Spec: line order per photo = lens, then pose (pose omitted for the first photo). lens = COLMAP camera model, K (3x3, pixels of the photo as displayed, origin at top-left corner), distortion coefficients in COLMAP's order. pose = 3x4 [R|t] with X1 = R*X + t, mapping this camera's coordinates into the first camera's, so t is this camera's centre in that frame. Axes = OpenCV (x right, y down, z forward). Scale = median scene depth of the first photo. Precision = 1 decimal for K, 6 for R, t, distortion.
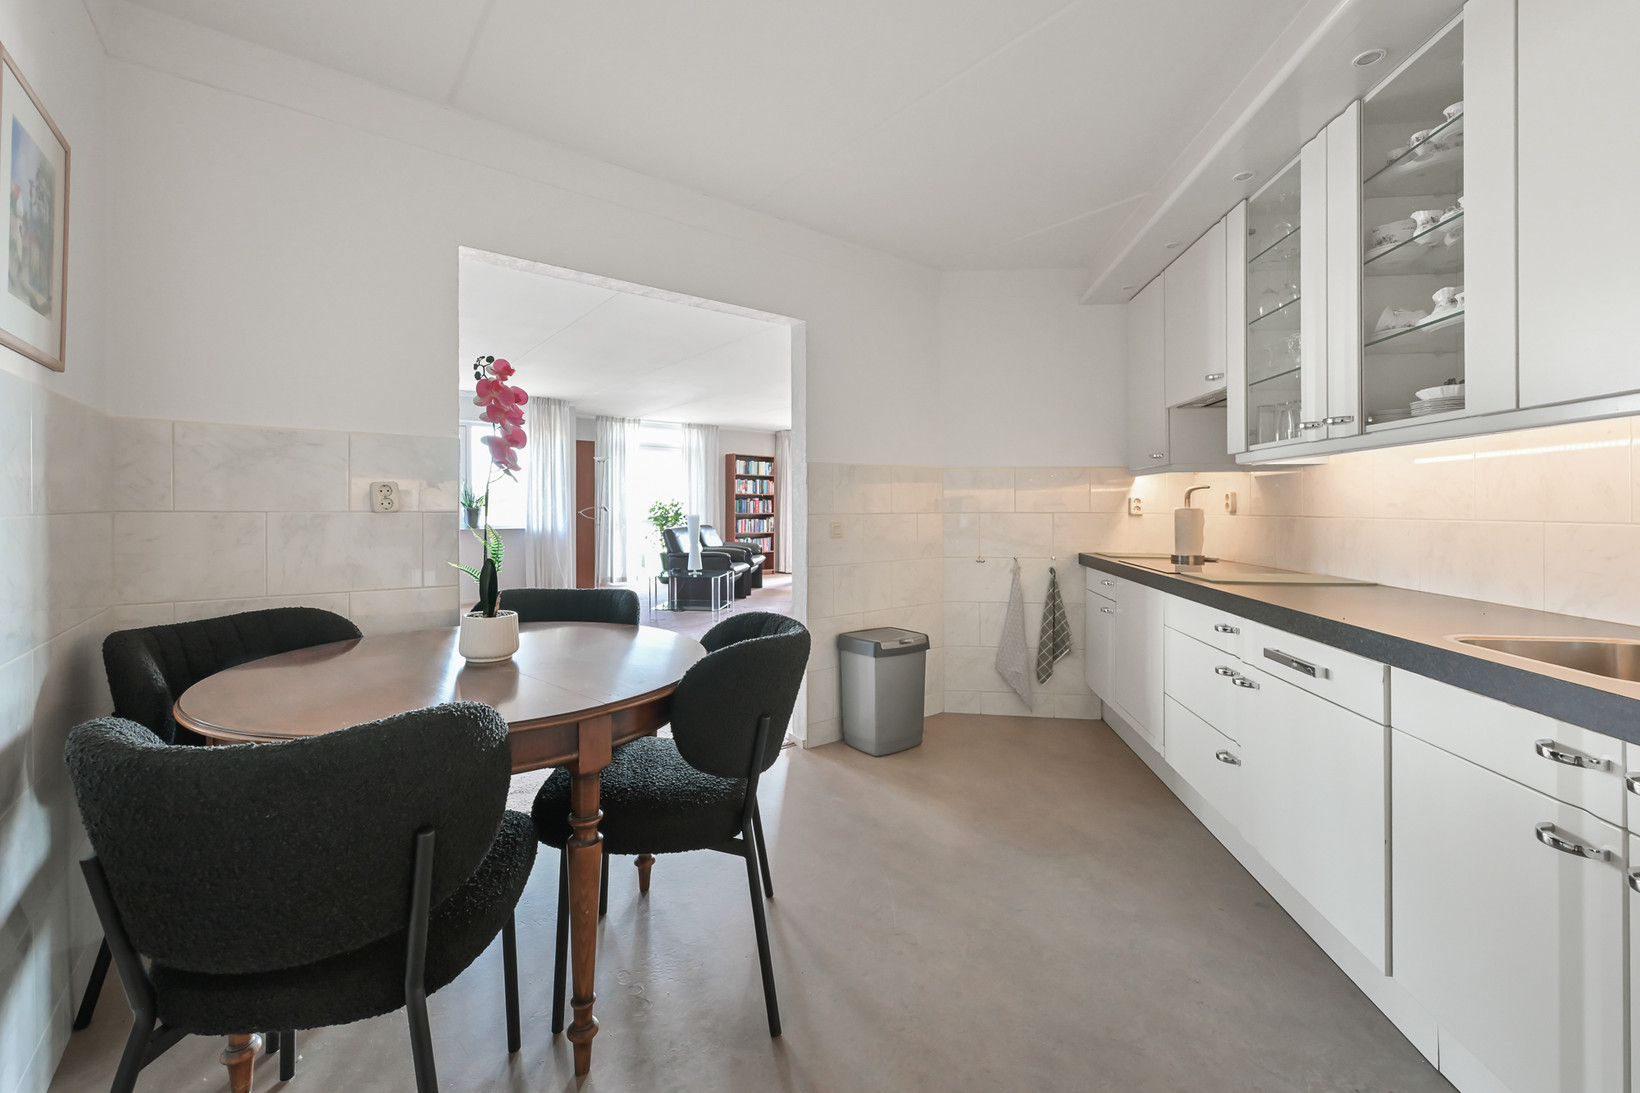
lens RADIAL K [[662.9, 0, 816.9], [0, 662.9, 531.7], [0, 0, 1]] dist [0.001353, 0.001086]
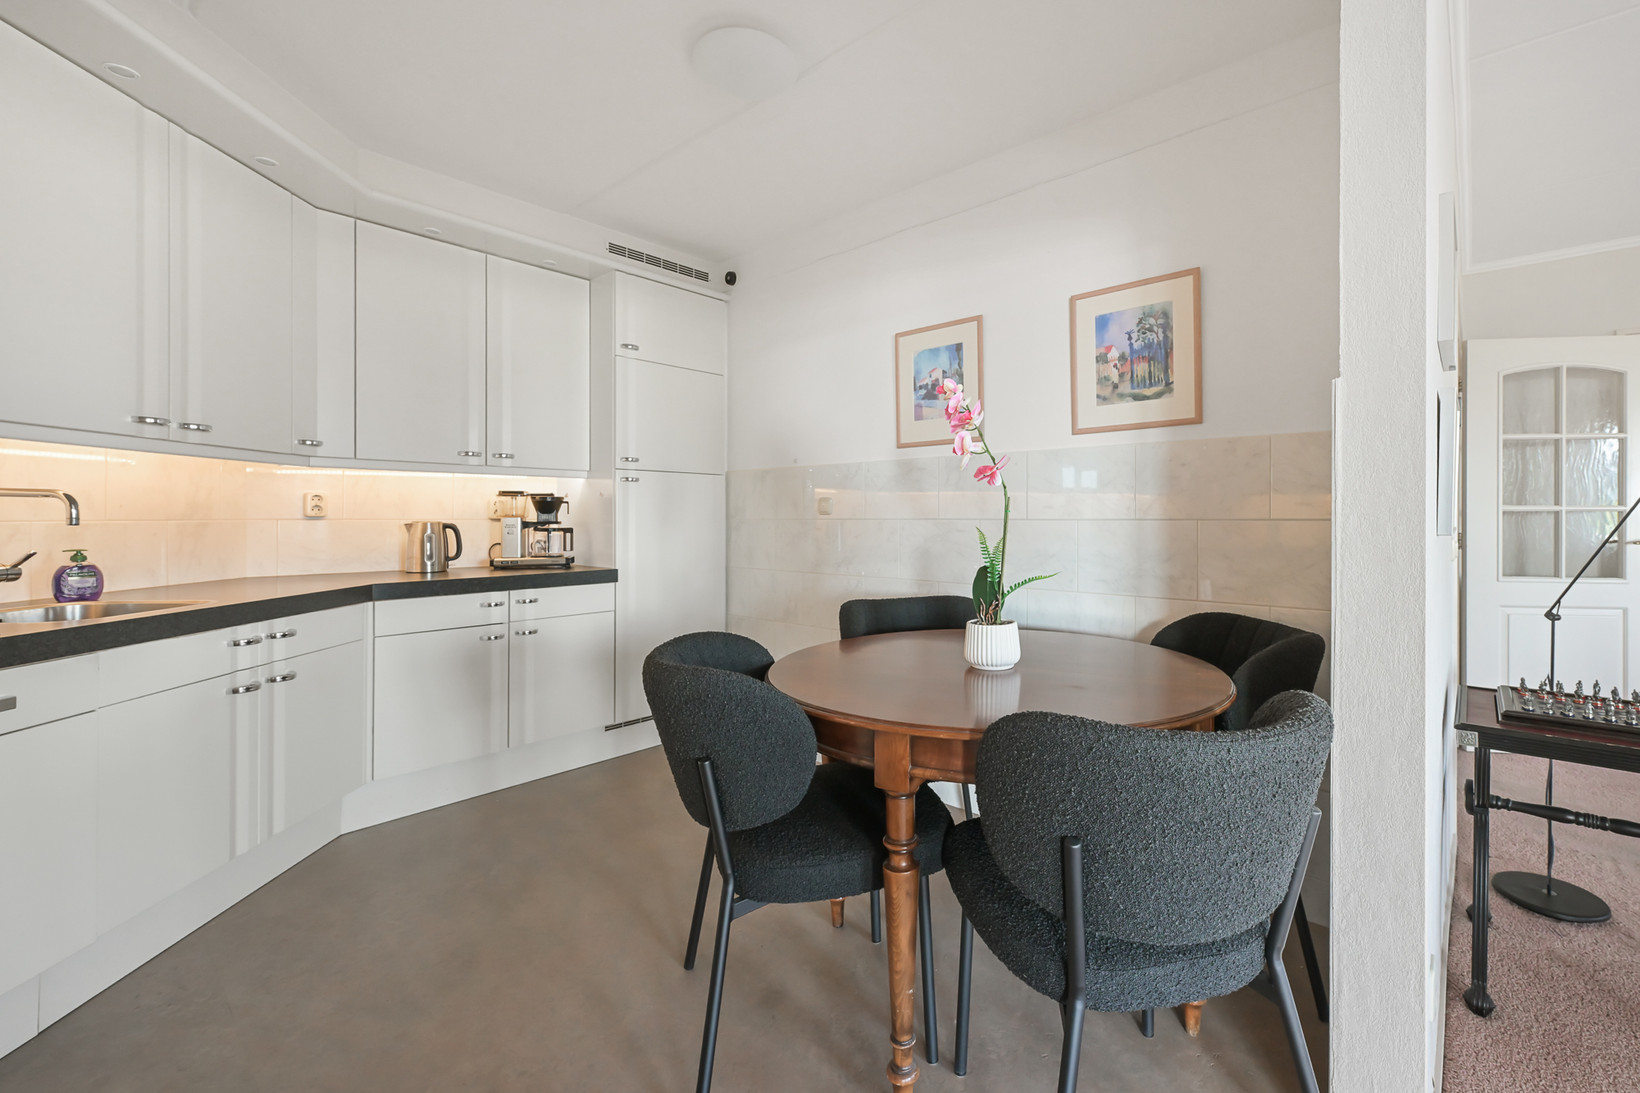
lens RADIAL K [[703.5, 0, 901.3], [0, 703.5, 516.5], [0, 0, 1]] dist [0.013303, -0.000117]
pose [[-0.978931, -0.005972, -0.204104, -0.017425], [-0.013449, 0.999288, 0.035263, -0.010508], [0.203748, 0.037265, -0.978314, 0.323789]]
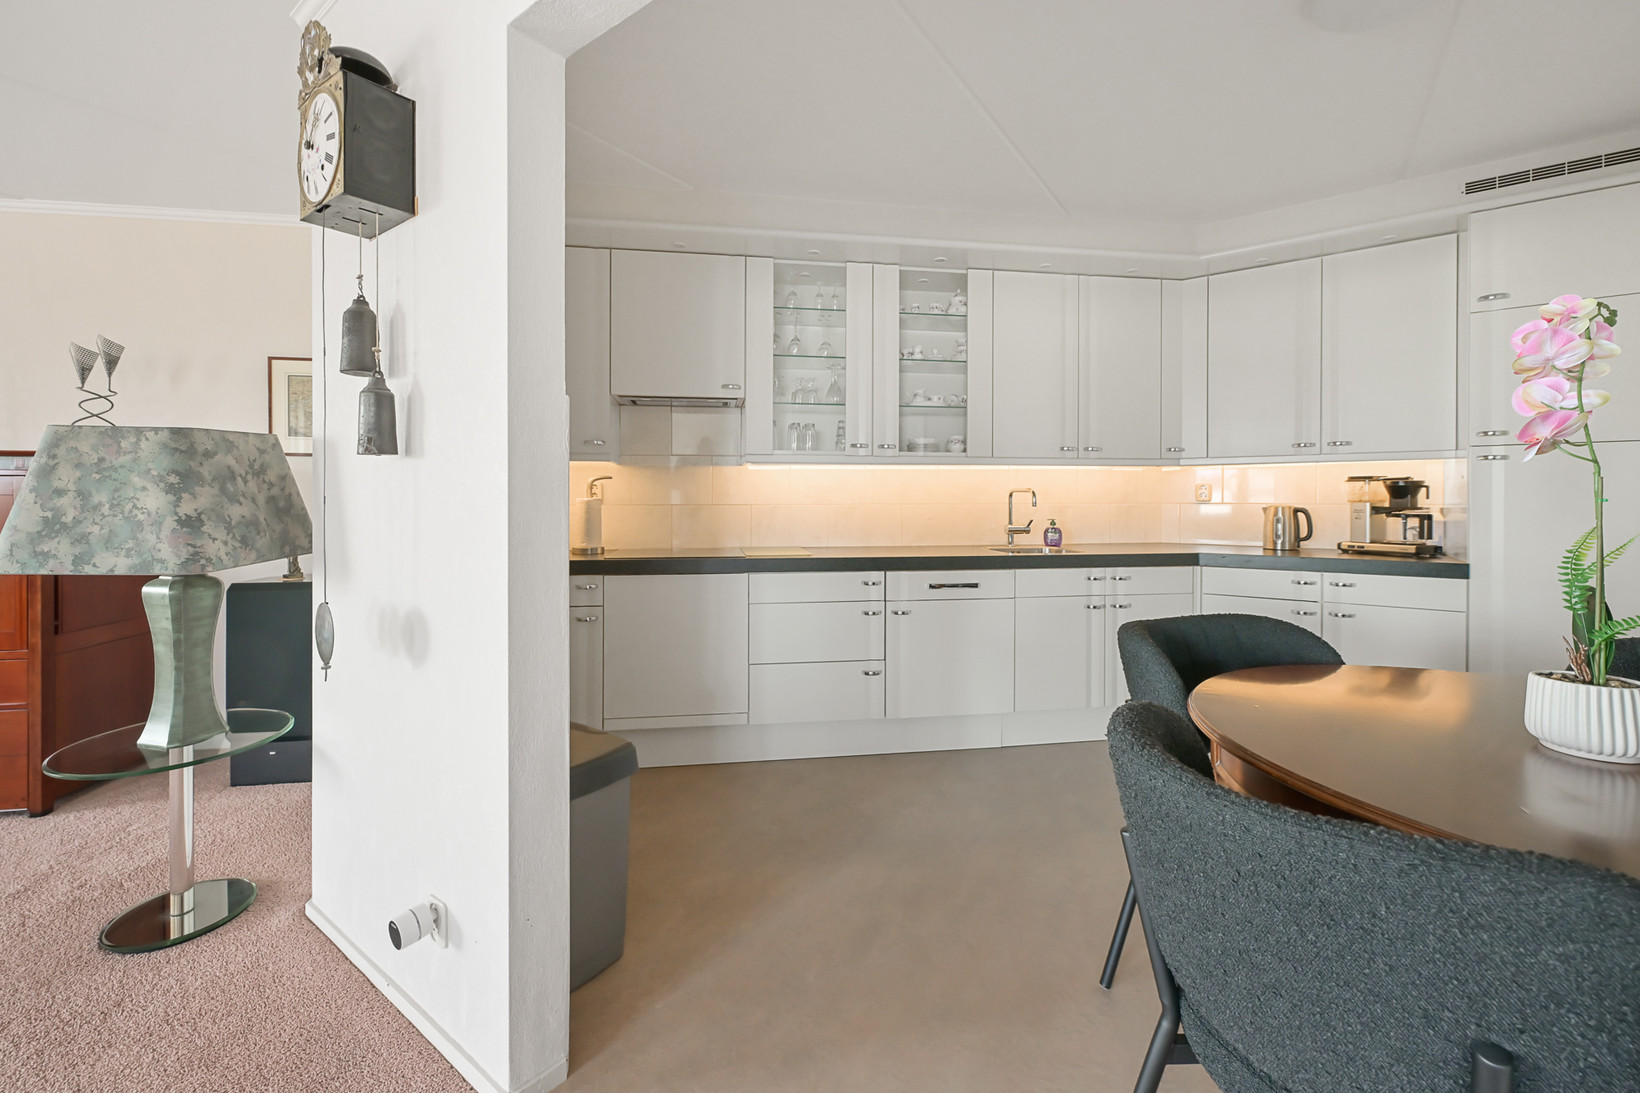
lens RADIAL K [[662.9, 0, 808.6], [0, 662.9, 497.9], [0, 0, 1]] dist [0.001353, 0.001086]
pose [[-0.260595, -0.003336, 0.965442, -0.144596], [0.036314, 0.999253, 0.013255, -0.011842], [-0.964765, 0.038513, -0.260279, 0.296394]]
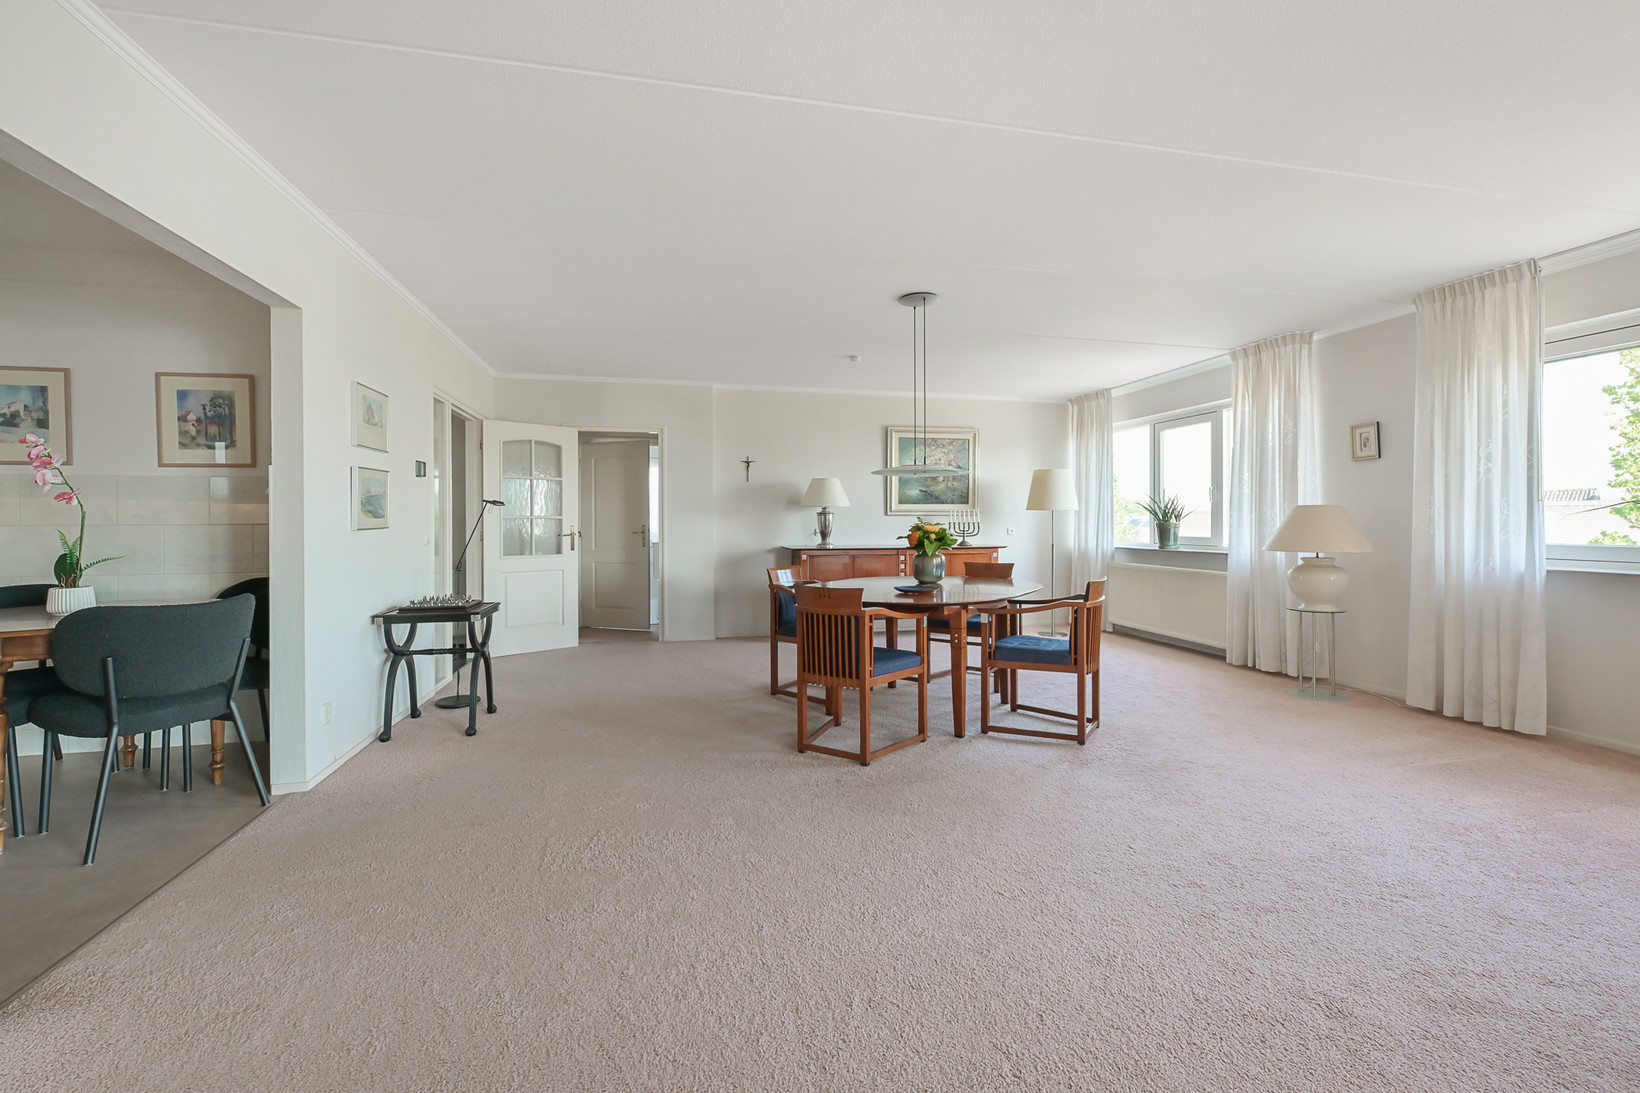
lens RADIAL K [[688.3, 0, 805.0], [0, 688.3, 522.2], [0, 0, 1]] dist [0.001096, -0.000520]
pose [[-0.442182, -0.002000, -0.896923, 0.046621], [-0.032540, 0.999375, 0.013814, -0.018850], [0.896335, 0.035294, -0.441970, 0.558163]]
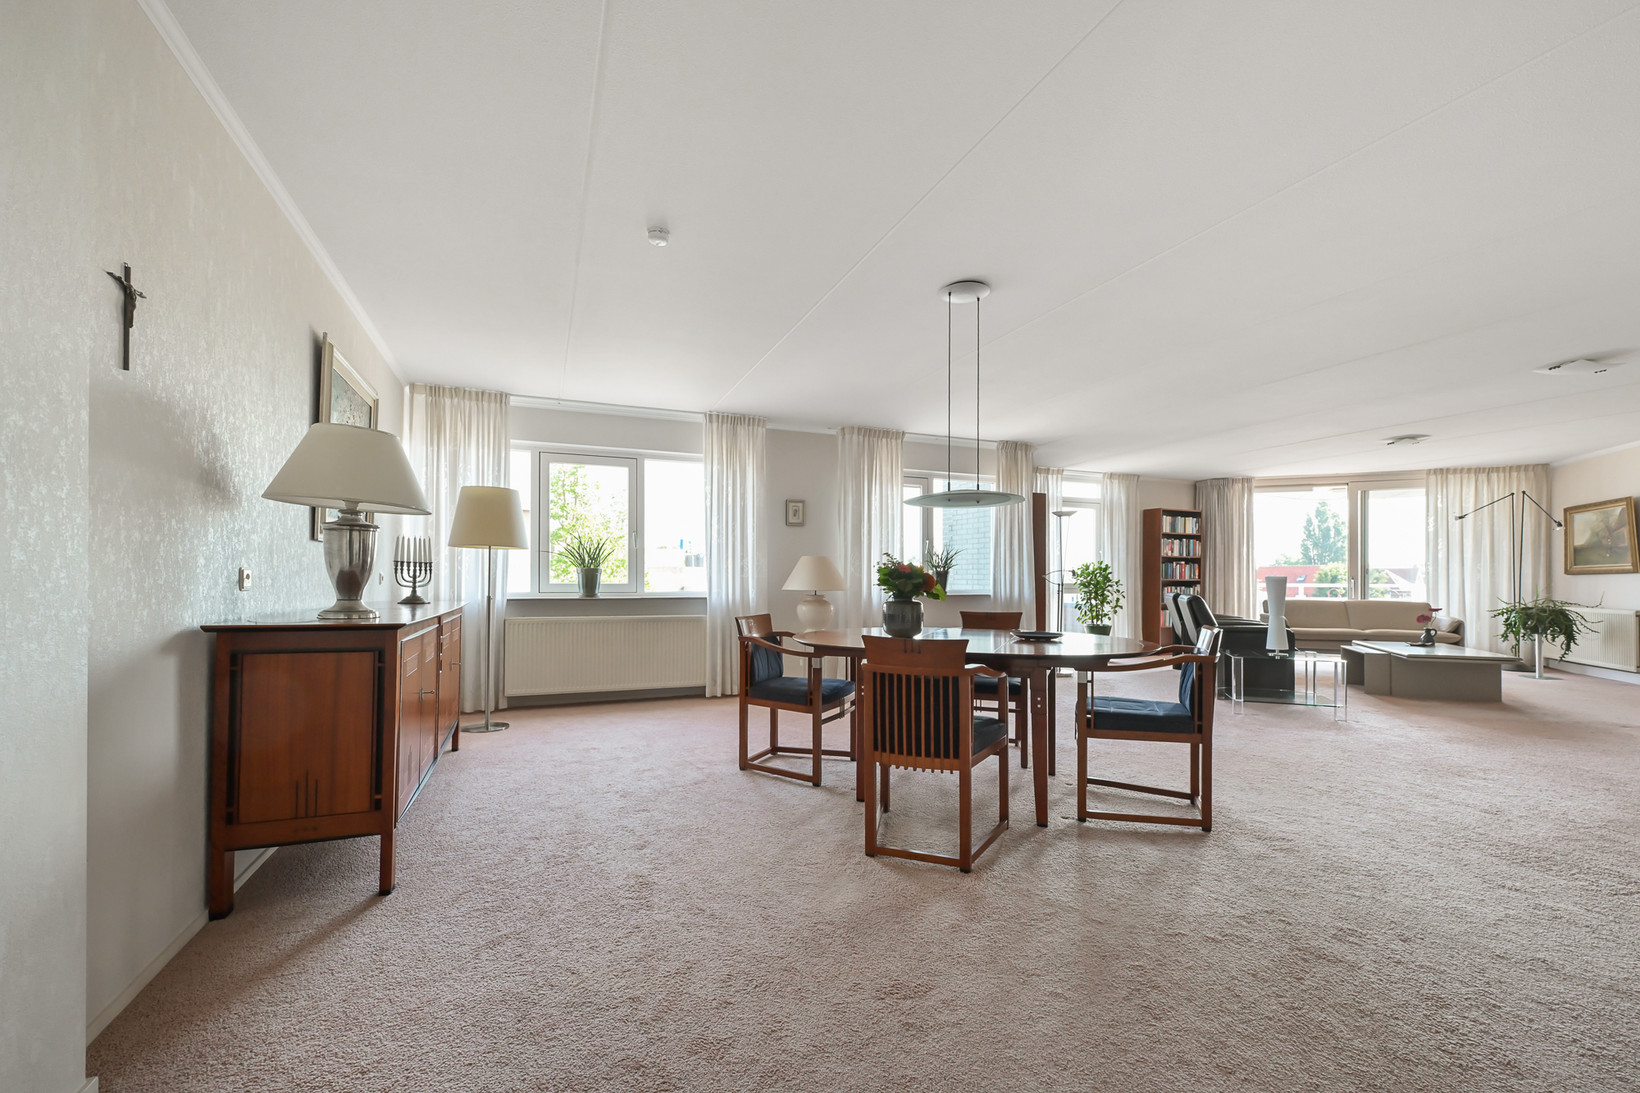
lens RADIAL K [[662.9, 0, 813.6], [0, 662.9, 575.6], [0, 0, 1]] dist [0.001353, 0.001086]
pose [[0.962342, -0.001783, -0.271835, -0.348785], [-0.009952, 0.999077, -0.041784, 0.007472], [0.271659, 0.042915, 0.961436, 0.086807]]
